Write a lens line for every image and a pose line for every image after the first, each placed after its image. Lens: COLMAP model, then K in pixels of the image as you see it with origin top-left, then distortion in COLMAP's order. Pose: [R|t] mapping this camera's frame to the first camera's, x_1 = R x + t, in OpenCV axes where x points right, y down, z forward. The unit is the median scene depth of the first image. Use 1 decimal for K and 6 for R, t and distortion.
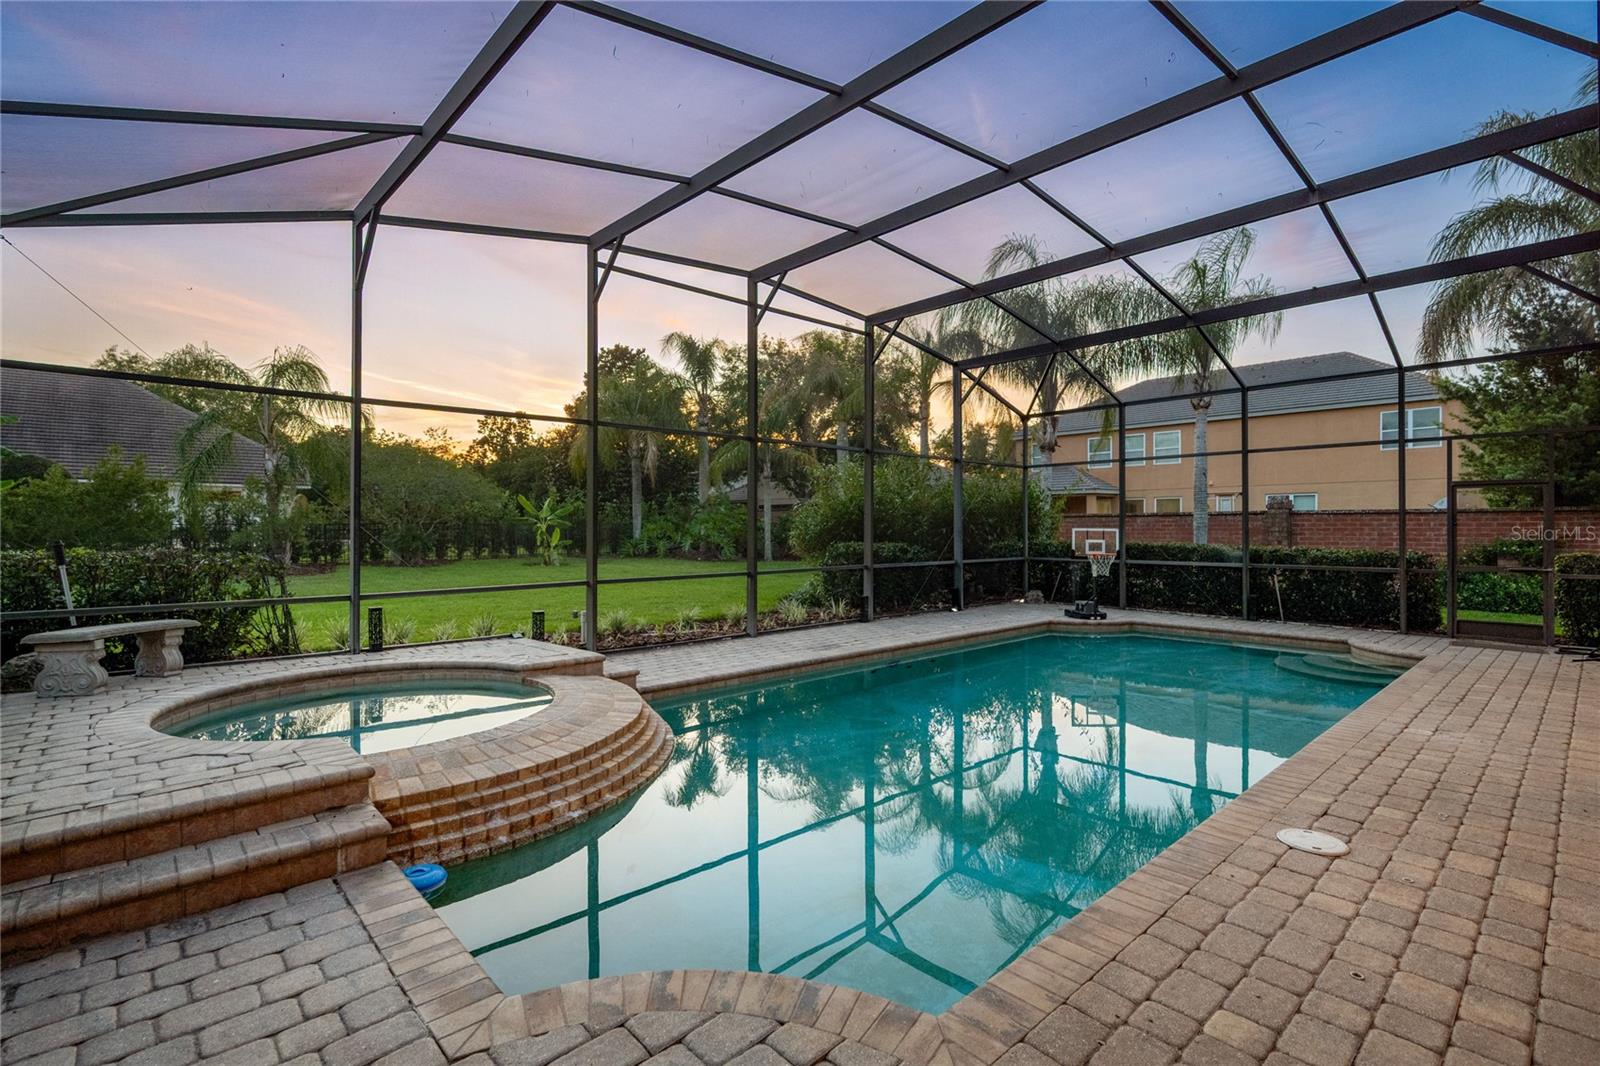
lens RADIAL K [[748.0, 0, 800.0], [0, 748.0, 533.0], [0, 0, 1]] dist [0.000708, 0.000209]
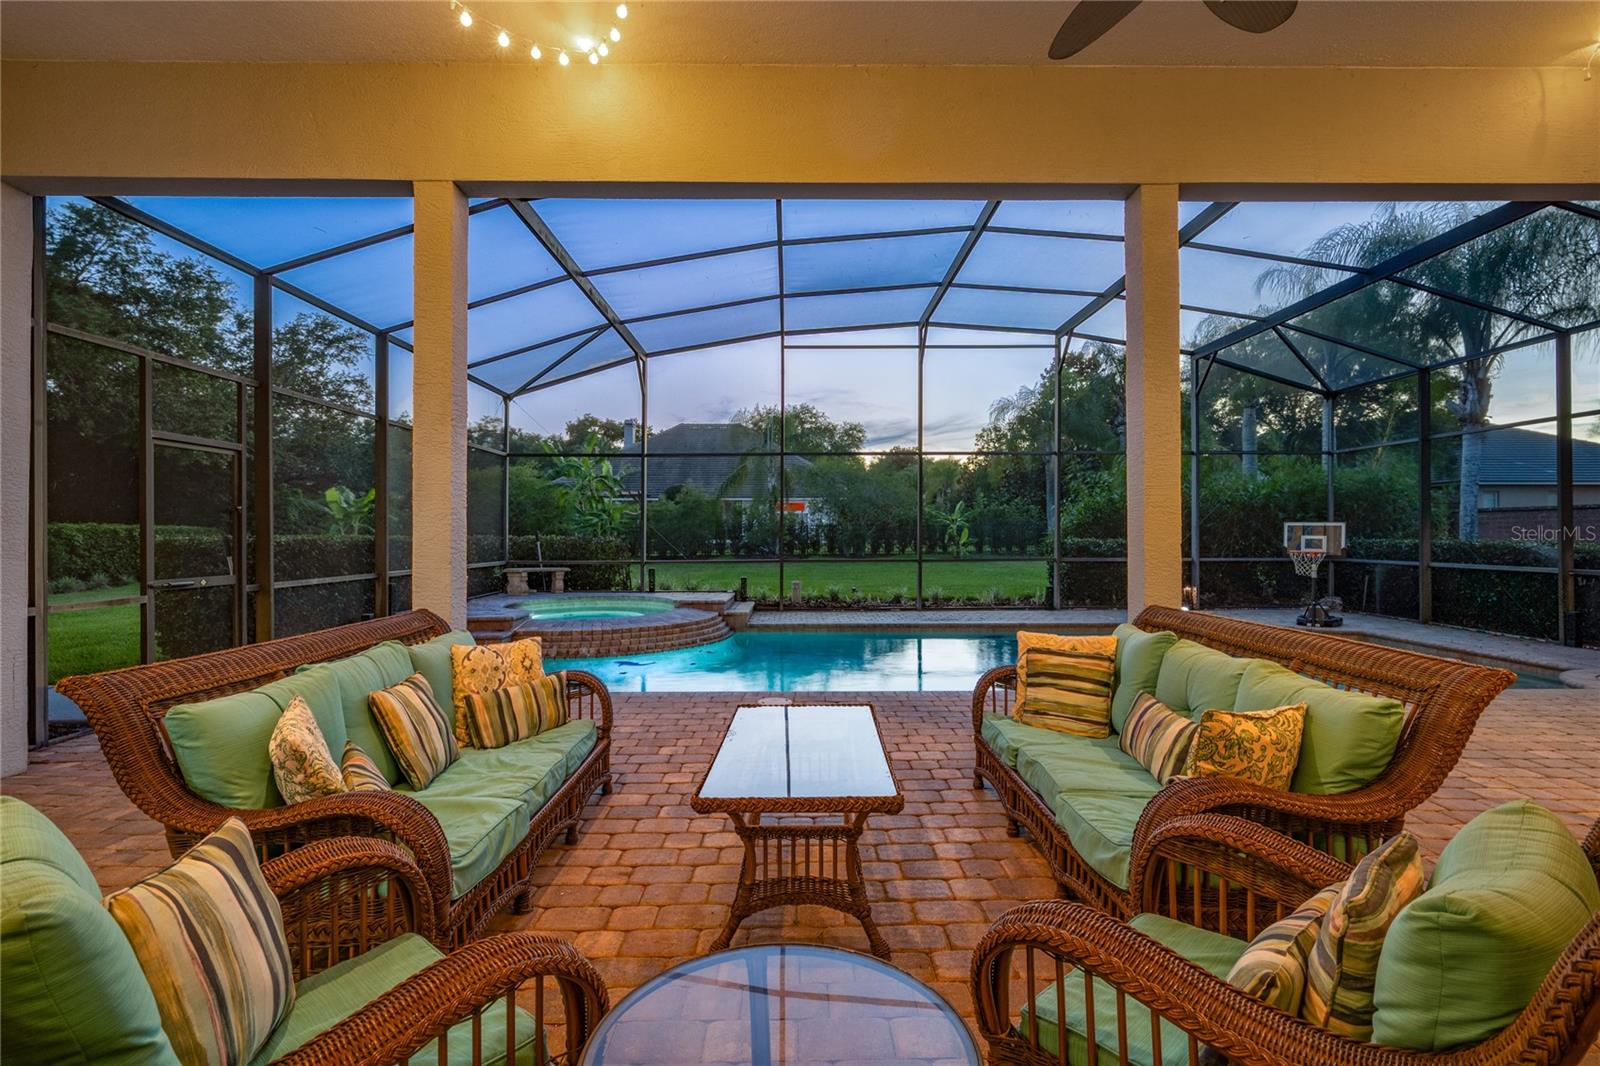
lens RADIAL K [[748.0, 0, 800.0], [0, 748.0, 533.0], [0, 0, 1]] dist [0.000708, 0.000209]
pose [[0.743957, 0.000037, -0.668228, 0.480233], [-0.002446, 0.999993, -0.002669, 0.009037], [0.668223, 0.003620, 0.743952, -0.058671]]
